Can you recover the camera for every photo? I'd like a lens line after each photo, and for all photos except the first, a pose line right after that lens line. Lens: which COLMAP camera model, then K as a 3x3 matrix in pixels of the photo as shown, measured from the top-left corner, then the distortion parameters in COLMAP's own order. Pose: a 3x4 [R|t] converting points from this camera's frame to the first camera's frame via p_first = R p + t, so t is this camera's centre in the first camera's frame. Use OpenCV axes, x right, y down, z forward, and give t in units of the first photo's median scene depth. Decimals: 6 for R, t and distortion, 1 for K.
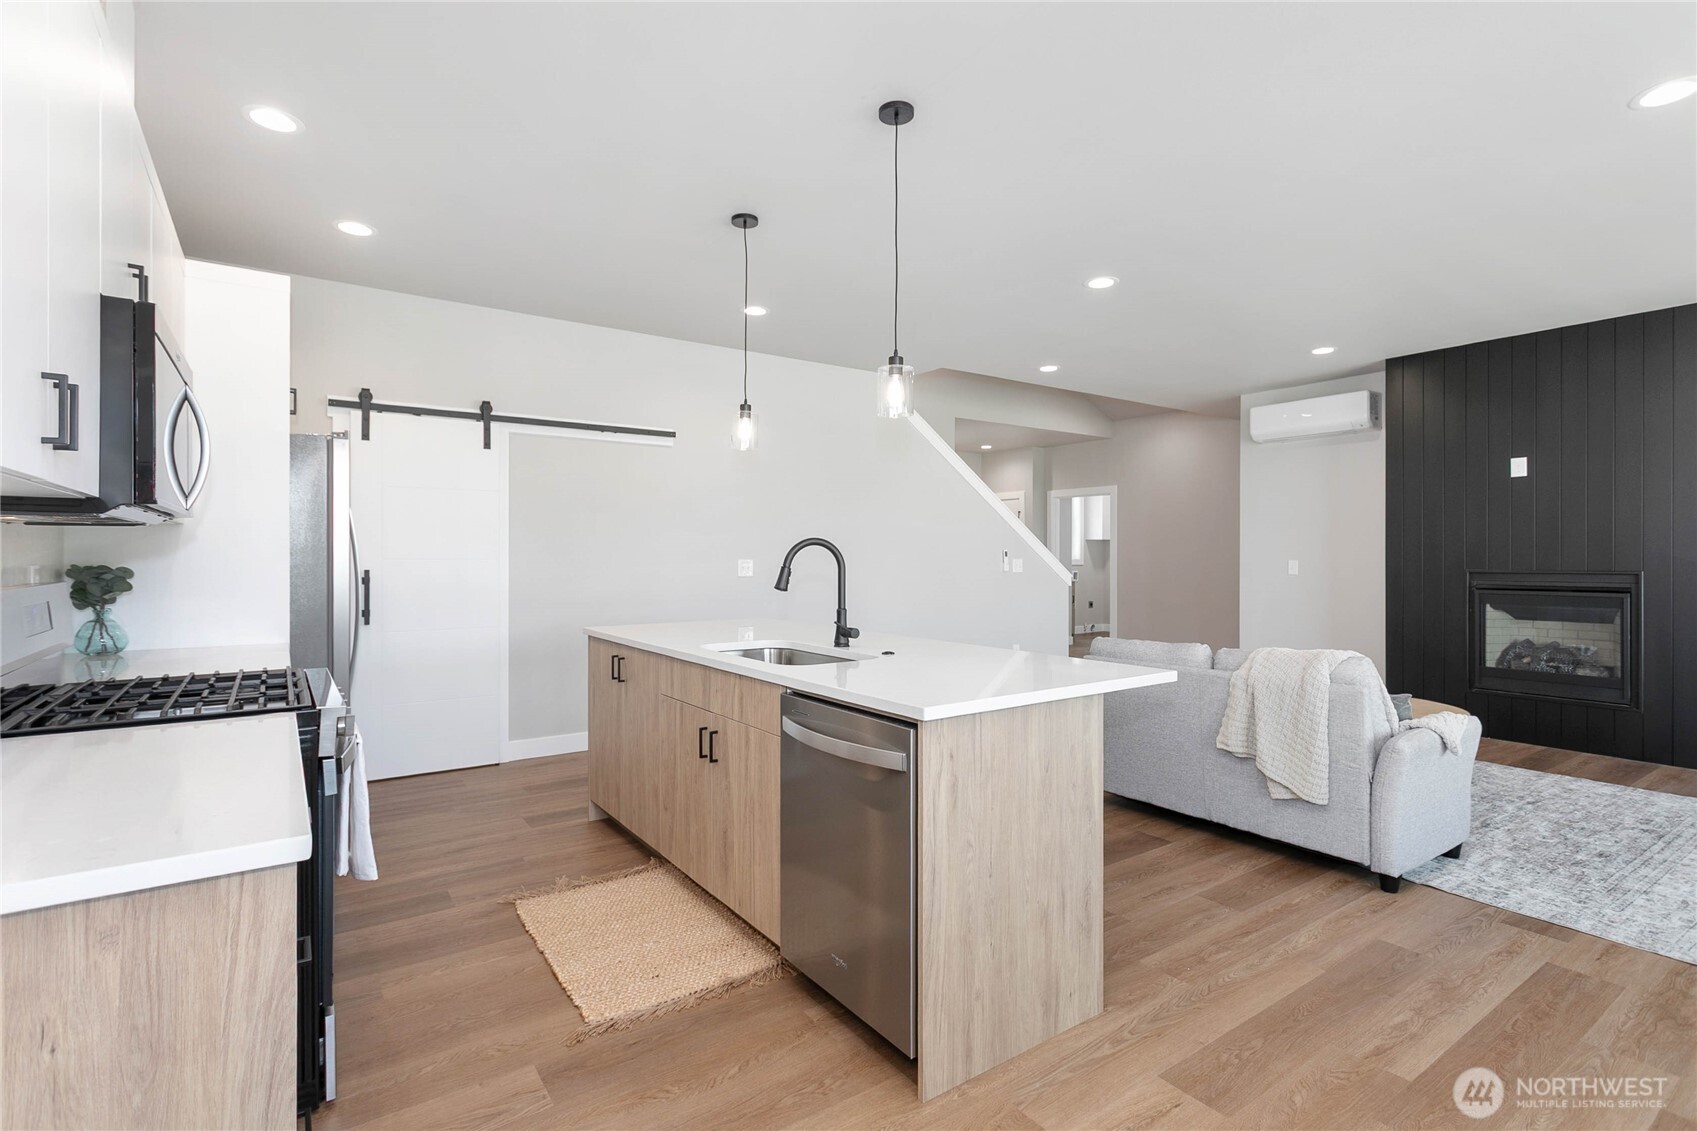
lens RADIAL K [[806.5, 0, 817.5], [0, 806.5, 561.8], [0, 0, 1]] dist [0.003188, 0.000443]
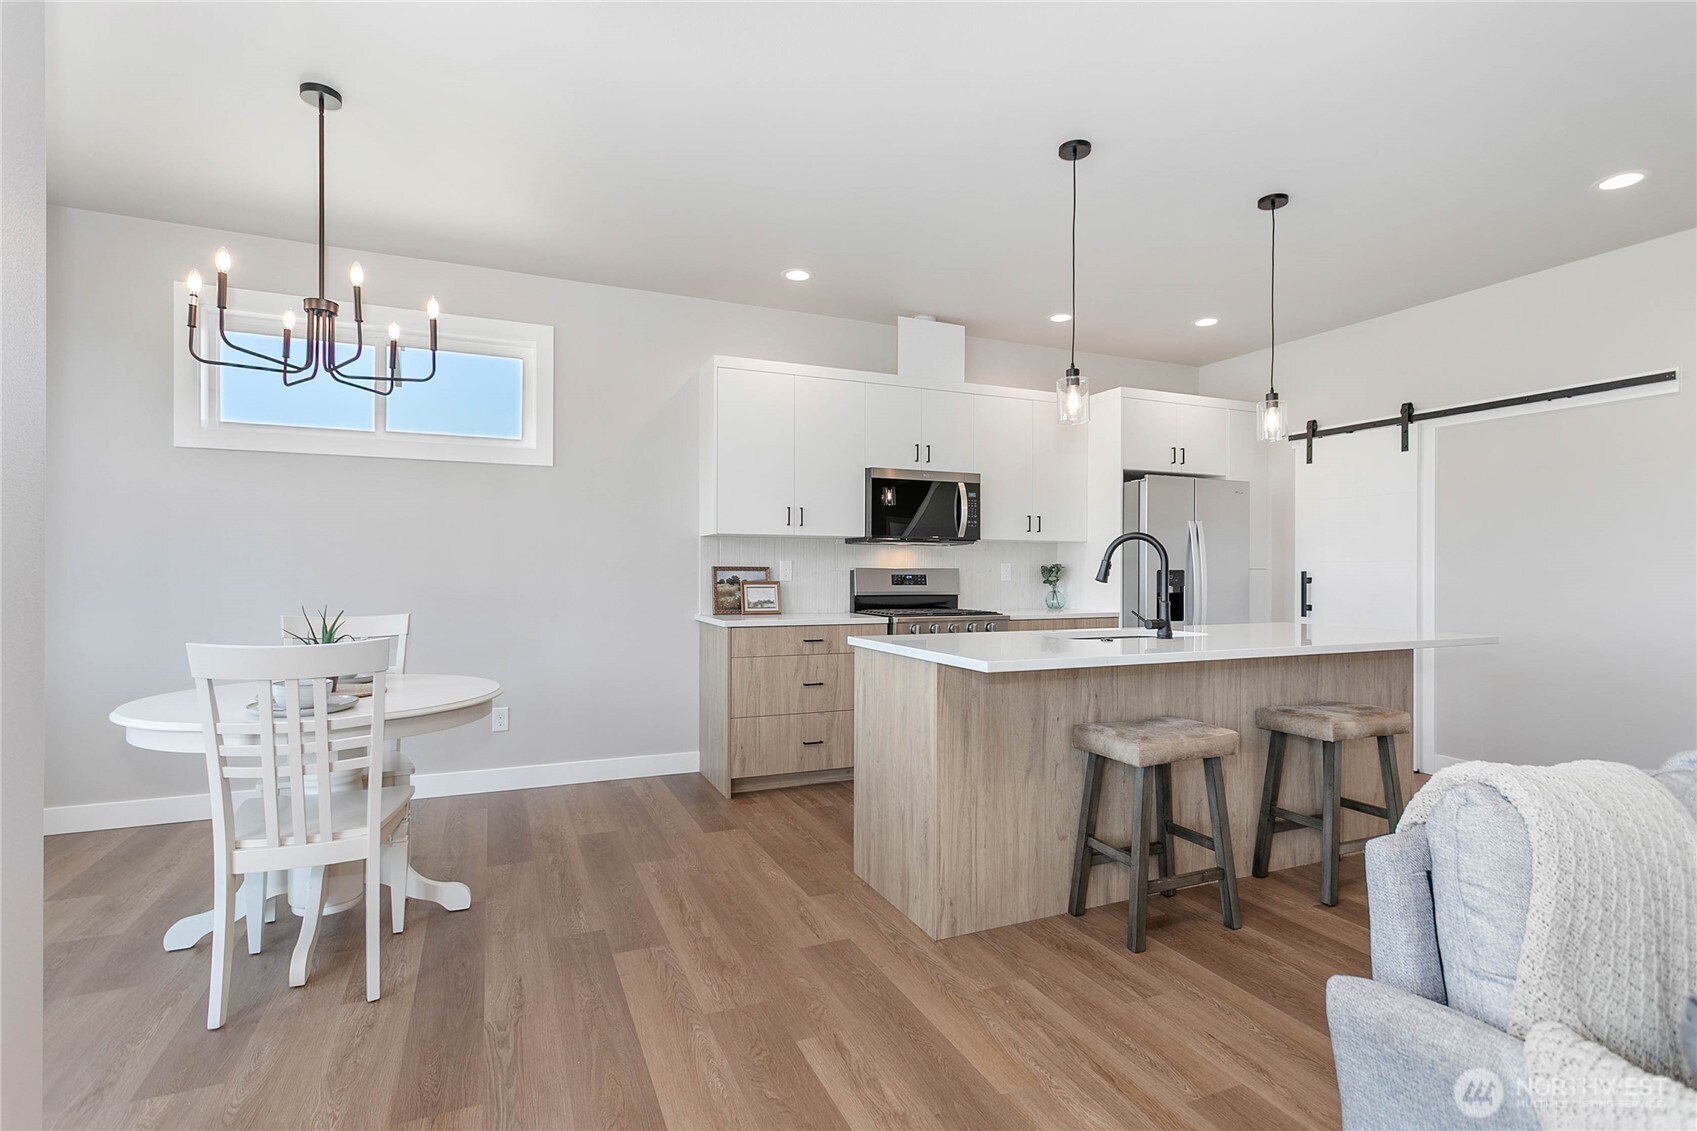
lens RADIAL K [[806.5, 0, 827.1], [0, 806.5, 567.7], [0, 0, 1]] dist [0.003188, 0.000443]
pose [[-0.203794, -0.003818, -0.979006, 0.864595], [-0.012086, 0.999926, -0.001383, 0.016825], [0.978939, 0.011550, -0.203825, 0.615971]]
